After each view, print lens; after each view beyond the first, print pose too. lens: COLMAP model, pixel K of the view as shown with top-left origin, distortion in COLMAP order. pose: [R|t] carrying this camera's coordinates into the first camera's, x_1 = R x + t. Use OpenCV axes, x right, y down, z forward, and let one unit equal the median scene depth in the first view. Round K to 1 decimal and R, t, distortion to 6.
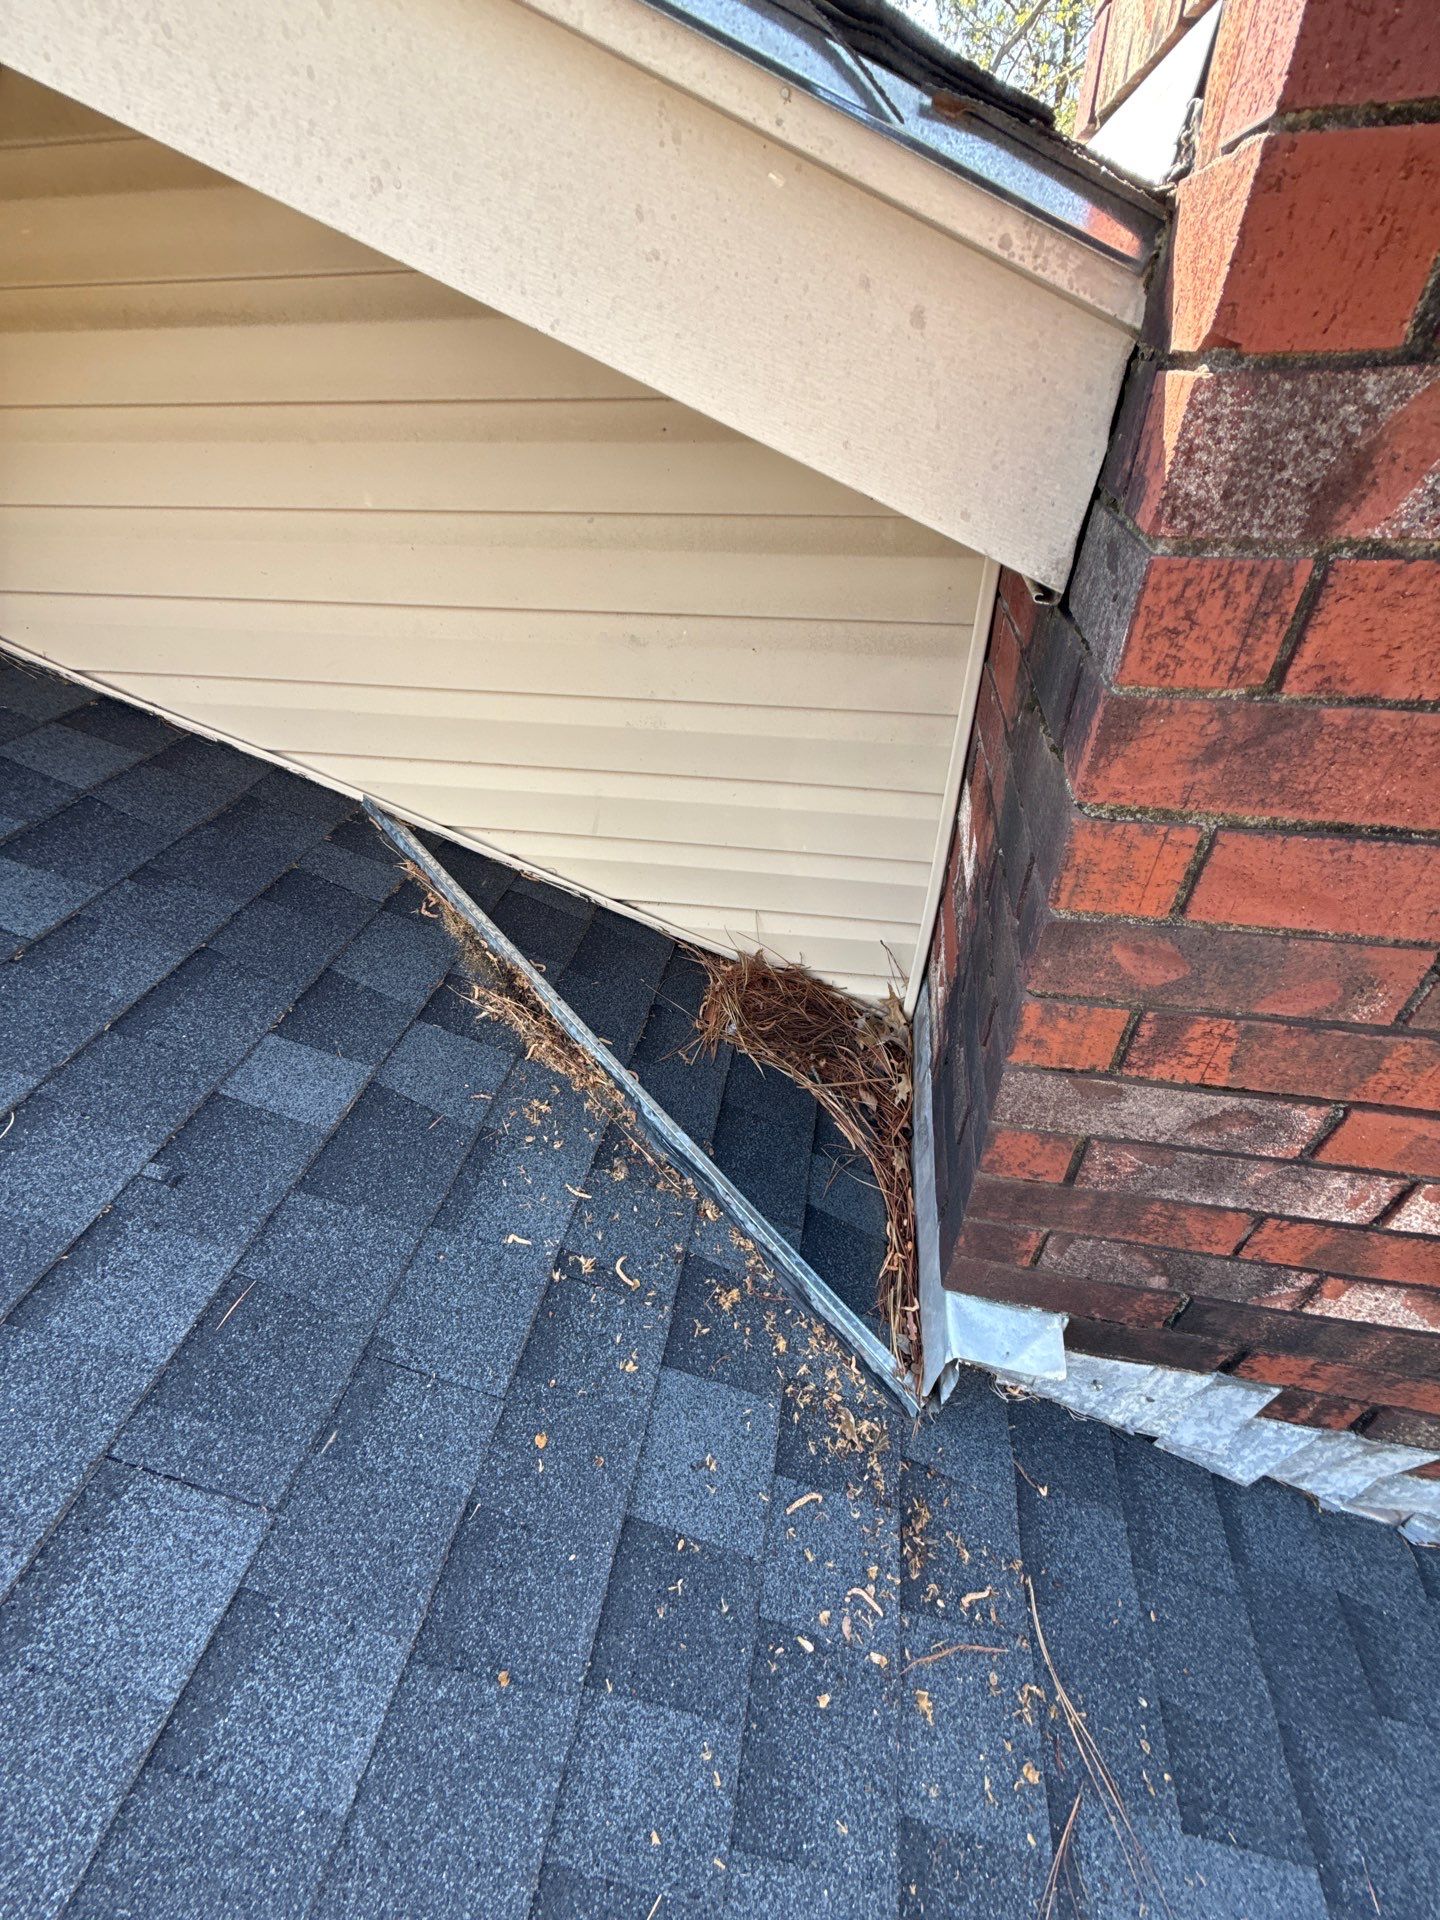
lens RADIAL K [[761.7, 0, 720.0], [0, 761.7, 960.0], [0, 0, 1]] dist [-0.003390, 0.000354]
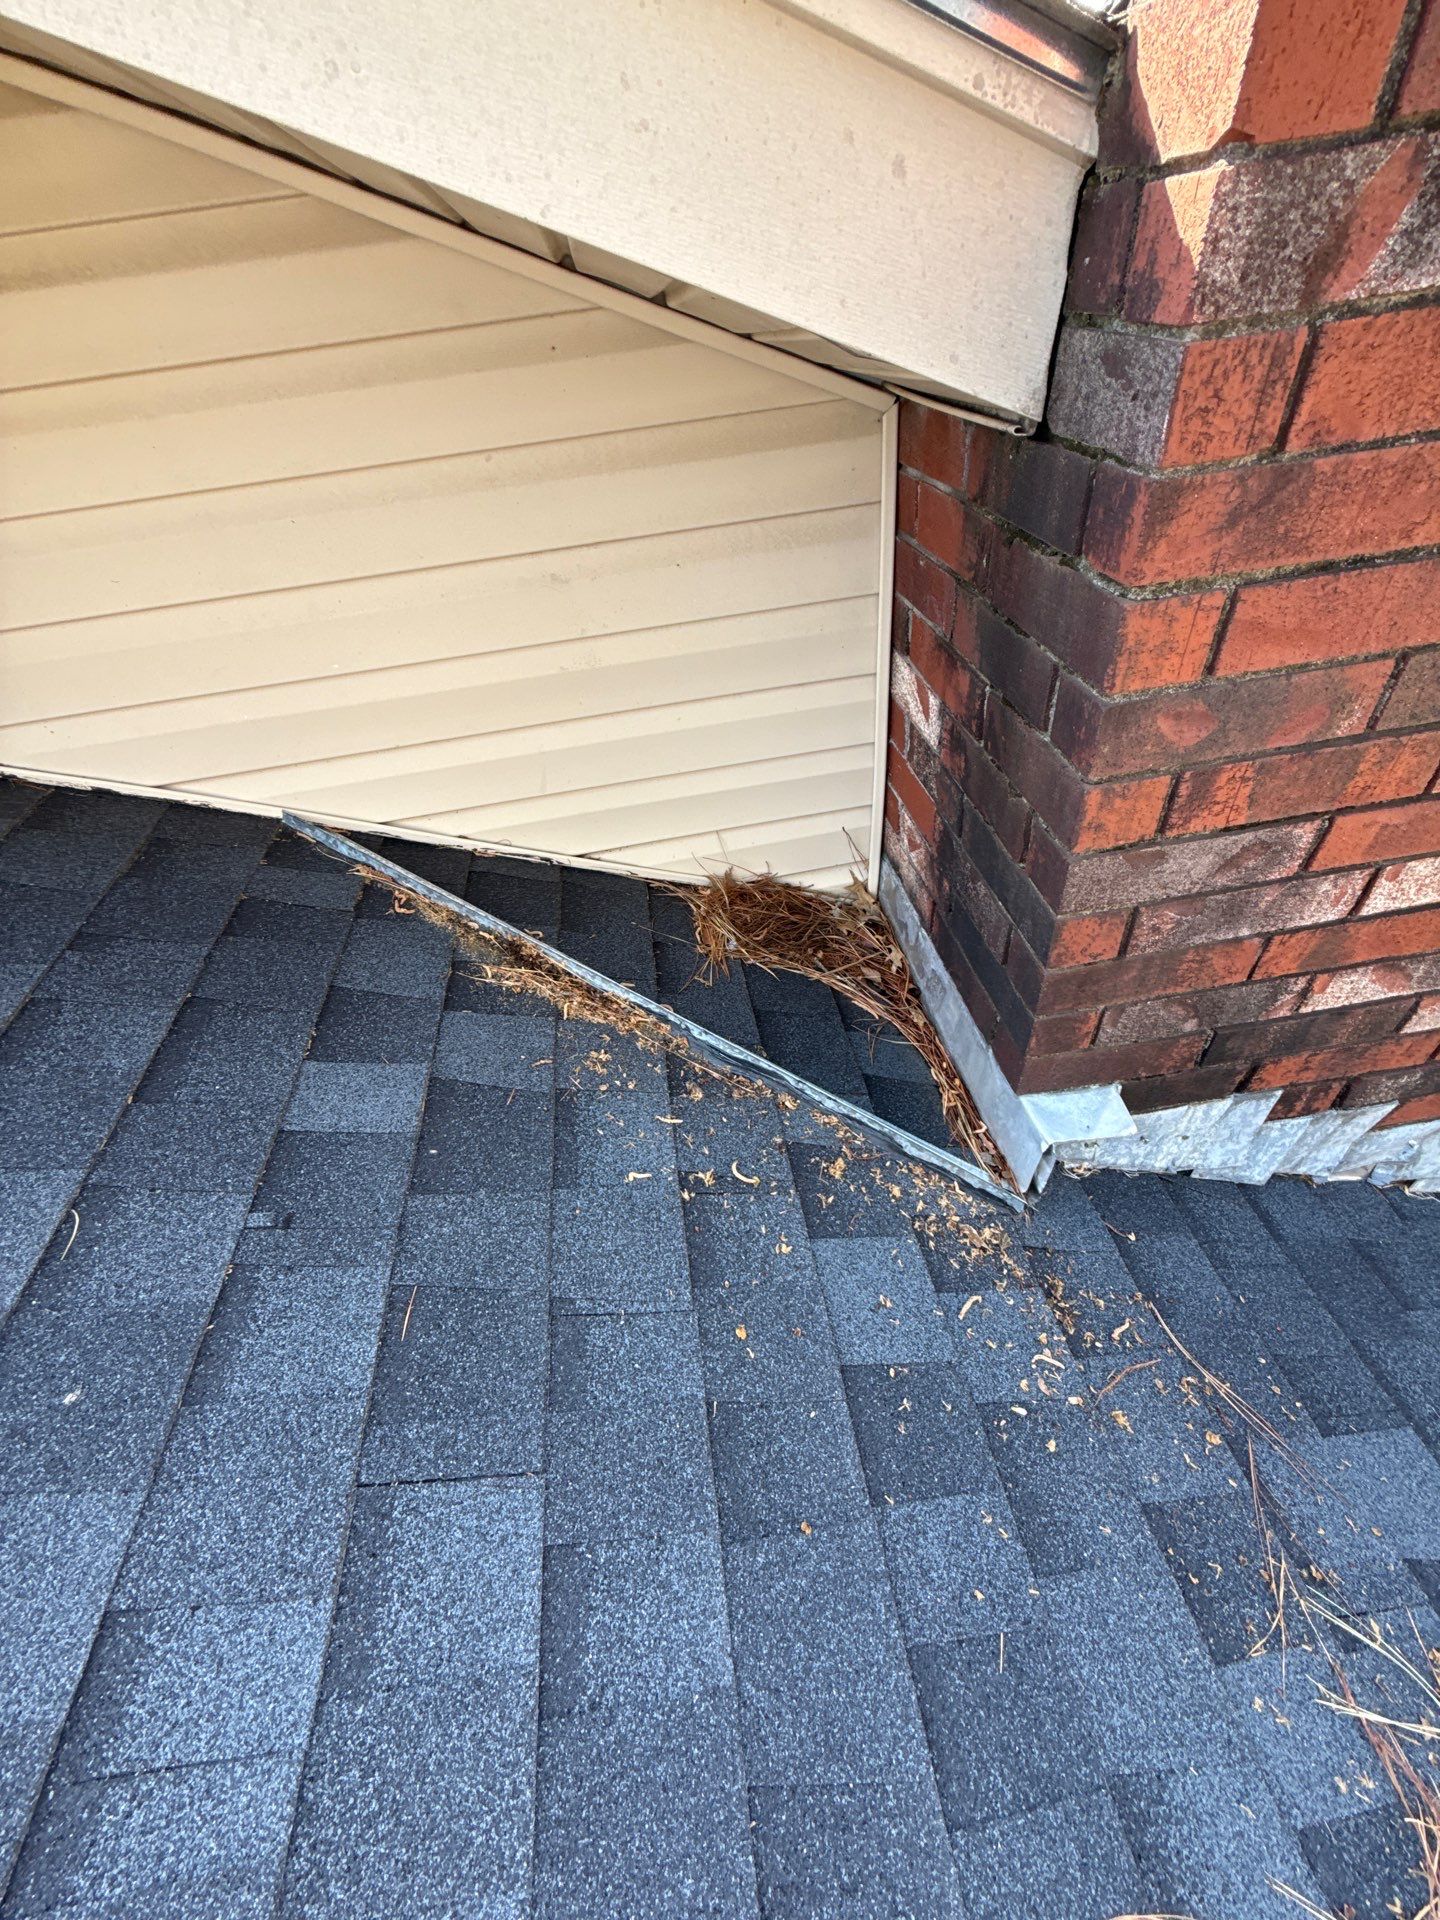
lens RADIAL K [[761.7, 0, 720.0], [0, 761.7, 960.0], [0, 0, 1]] dist [-0.003390, 0.000354]
pose [[0.945985, -0.269916, 0.179606, -0.334486], [0.262482, 0.962785, 0.064401, 0.068802], [-0.190305, -0.013779, 0.981628, -0.013693]]
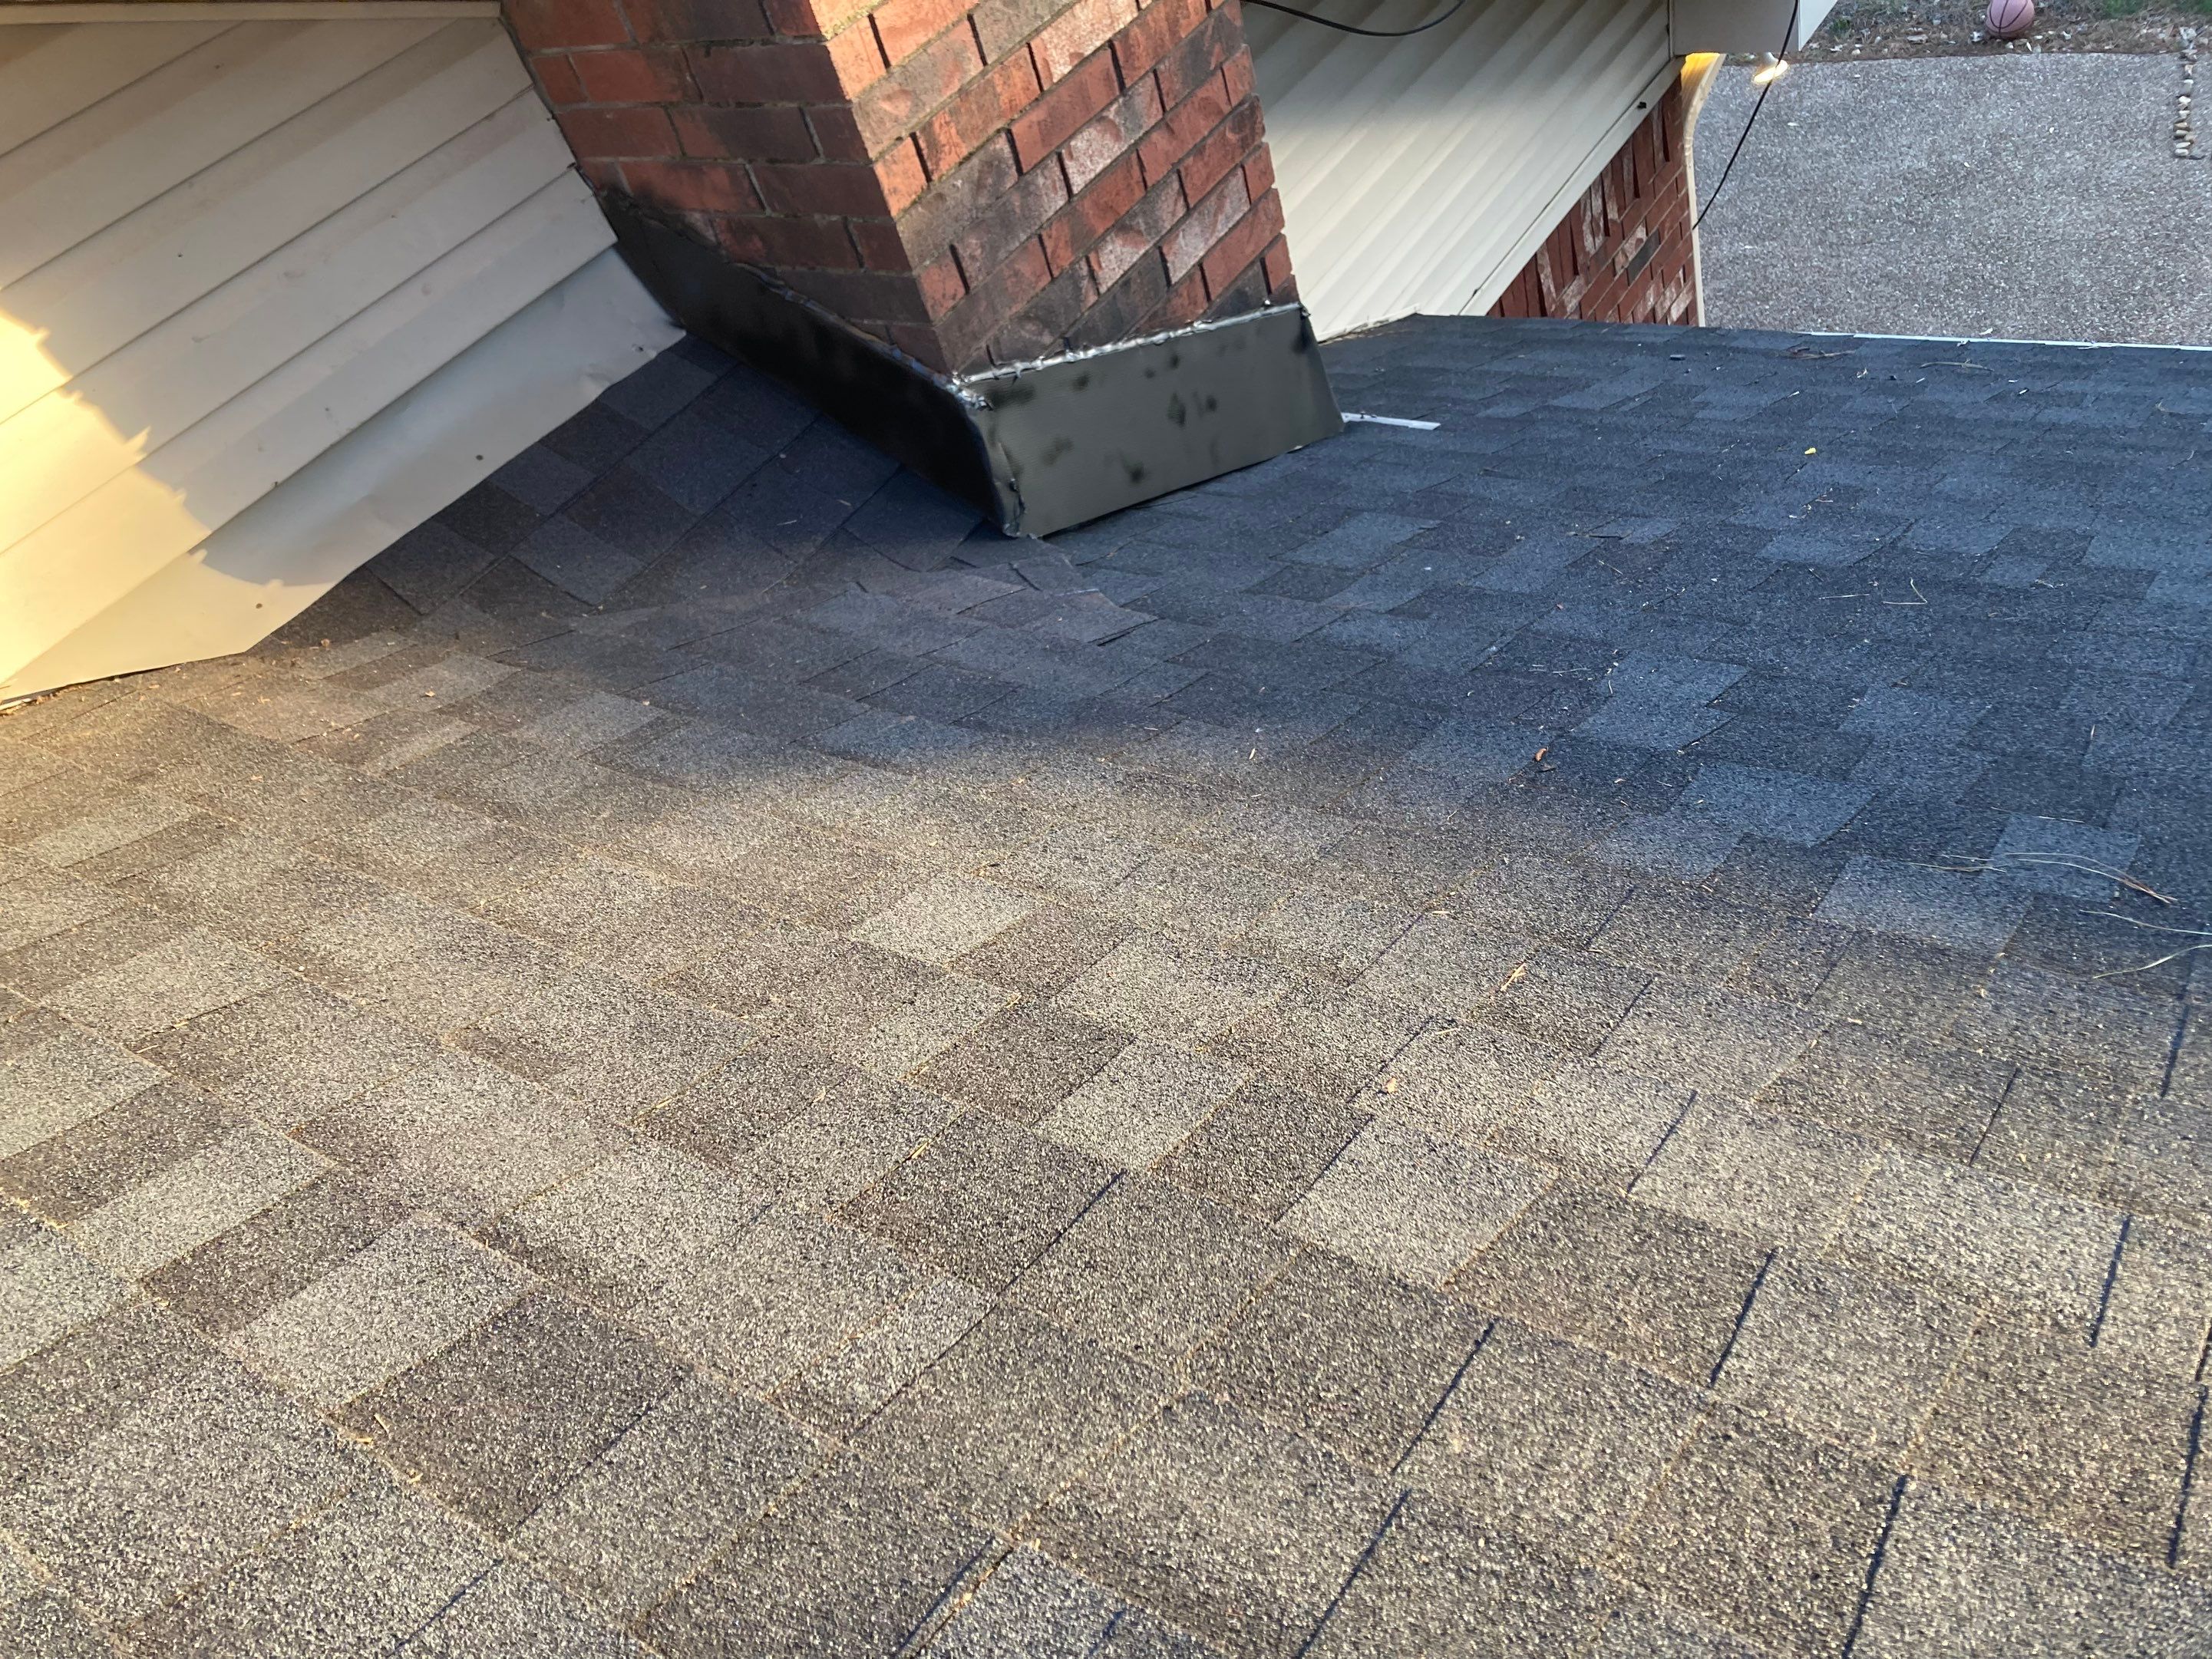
lens RADIAL K [[1844.6, 0, 1106.0], [0, 1844.6, 829.5], [0, 0, 1]] dist [-0.007541, -0.001550]
pose [[0.371085, -0.675706, 0.636960, -2.400382], [0.754829, 0.619016, 0.216916, 0.377827], [-0.540859, 0.400302, 0.739750, -1.329544]]
